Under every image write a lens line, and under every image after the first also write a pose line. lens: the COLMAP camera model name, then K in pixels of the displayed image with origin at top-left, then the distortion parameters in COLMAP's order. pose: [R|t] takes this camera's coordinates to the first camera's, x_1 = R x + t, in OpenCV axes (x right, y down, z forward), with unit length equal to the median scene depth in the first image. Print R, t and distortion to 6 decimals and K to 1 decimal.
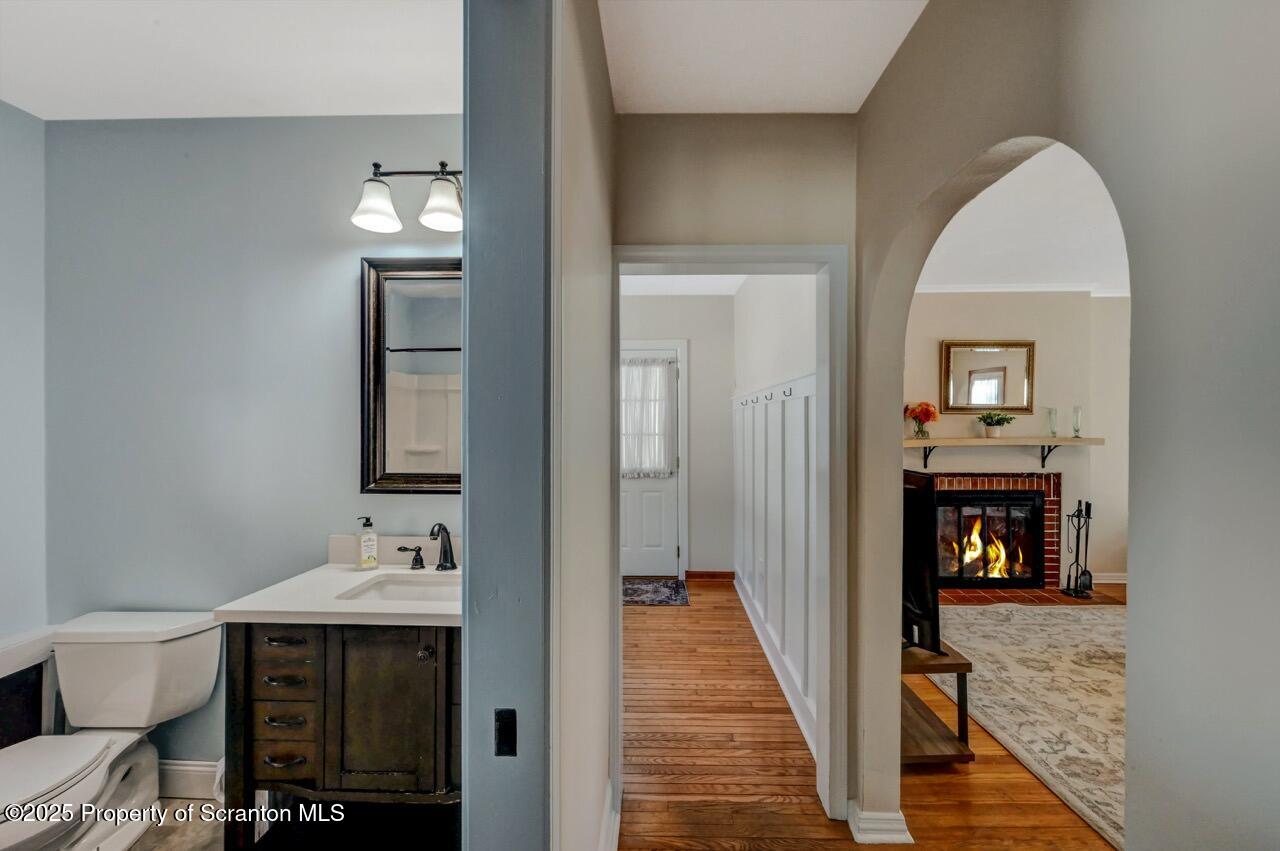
lens RADIAL K [[545.5, 0, 648.7], [0, 545.5, 419.8], [0, 0, 1]] dist [0.000568, -0.000065]
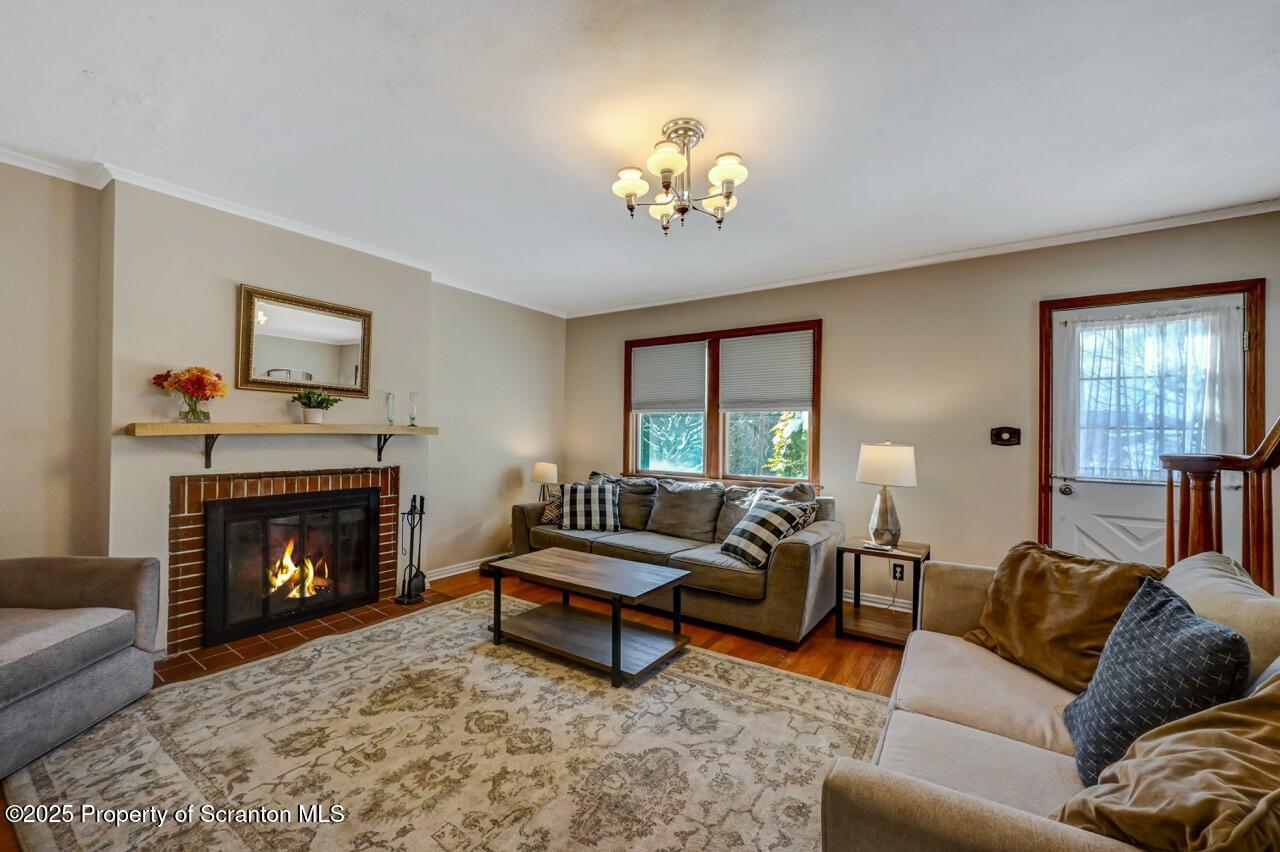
lens RADIAL K [[505.6, 0, 644.1], [0, 505.6, 428.0], [0, 0, 1]] dist [-0.001370, 0.000728]
pose [[0.552950, 0.017876, 0.833023, 0.633961], [-0.007015, 0.999834, -0.016799, 0.101407], [-0.833185, 0.003445, 0.552983, 0.459508]]
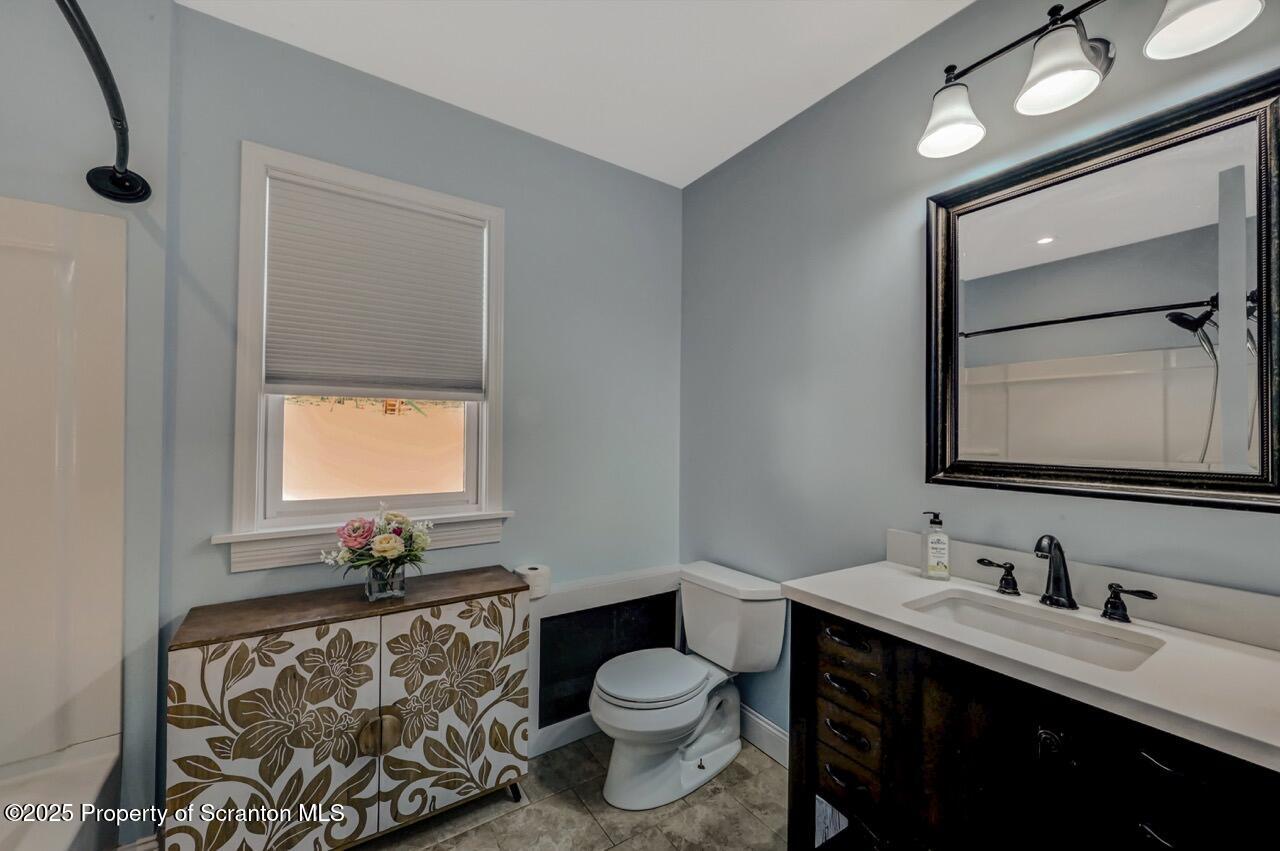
lens RADIAL K [[505.6, 0, 642.0], [0, 505.6, 425.7], [0, 0, 1]] dist [-0.001370, 0.000728]
pose [[0.588921, -0.007440, -0.808156, -0.162672], [-0.010571, 0.999801, -0.016907, 0.065046], [0.808121, 0.018500, 0.588725, 0.202953]]
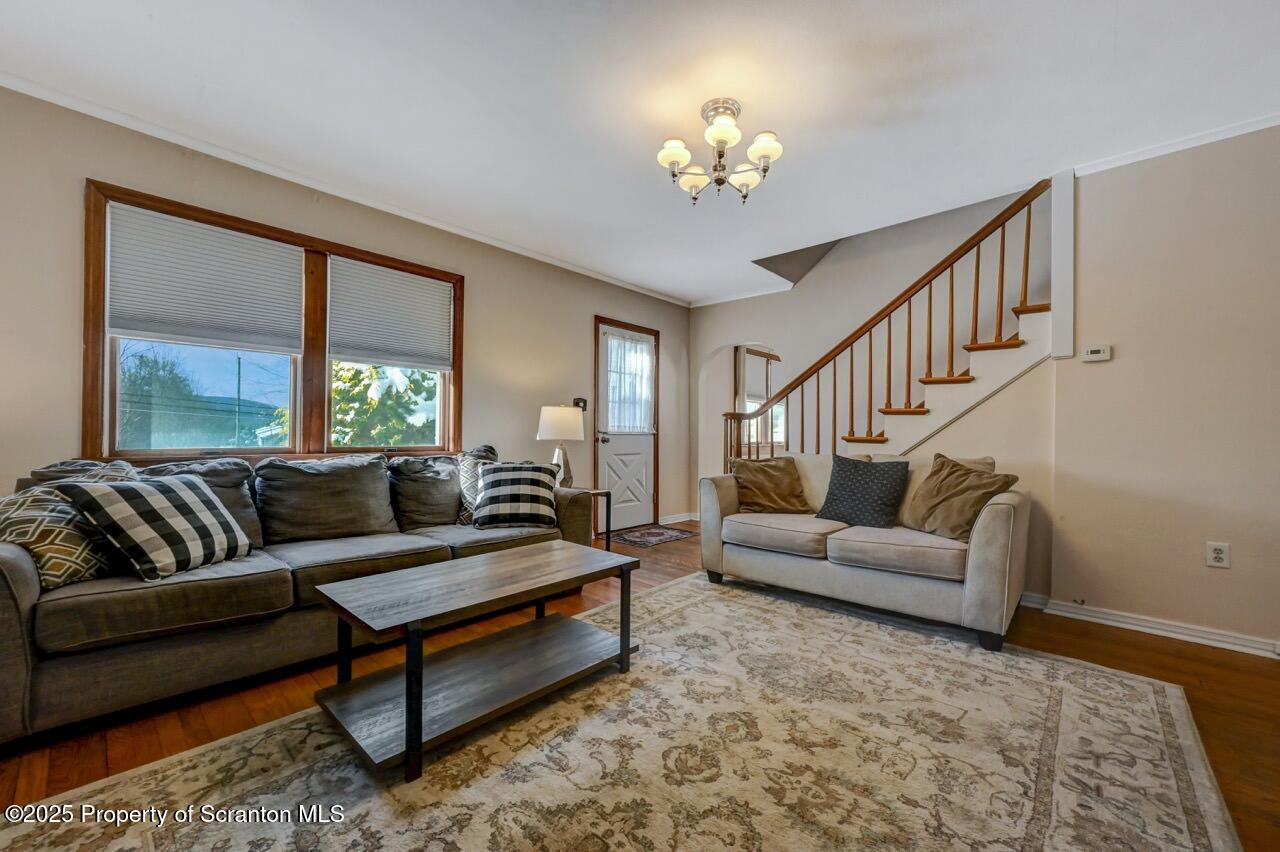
lens RADIAL K [[505.6, 0, 644.9], [0, 505.6, 426.0], [0, 0, 1]] dist [-0.001370, 0.000728]
pose [[-0.751234, -0.002607, 0.660031, 0.901734], [-0.009093, 0.999938, -0.006400, 0.203264], [-0.659973, -0.010810, -0.751211, 1.942456]]
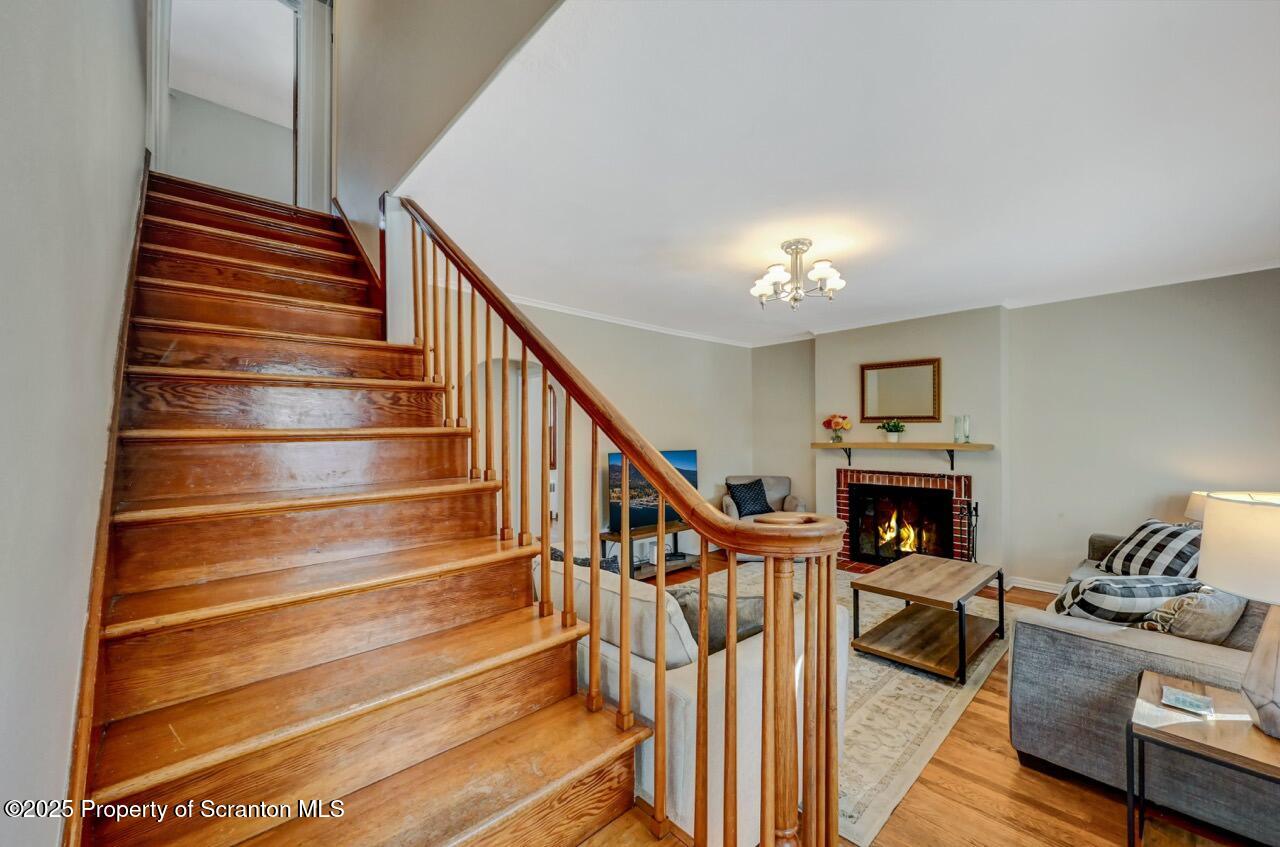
lens RADIAL K [[505.6, 0, 634.4], [0, 505.6, 429.8], [0, 0, 1]] dist [-0.001370, 0.000728]
pose [[0.687933, -0.006570, -0.725745, 2.269495], [0.010445, 0.999945, 0.000848, -0.004271], [0.725699, -0.008164, 0.687964, -0.405471]]
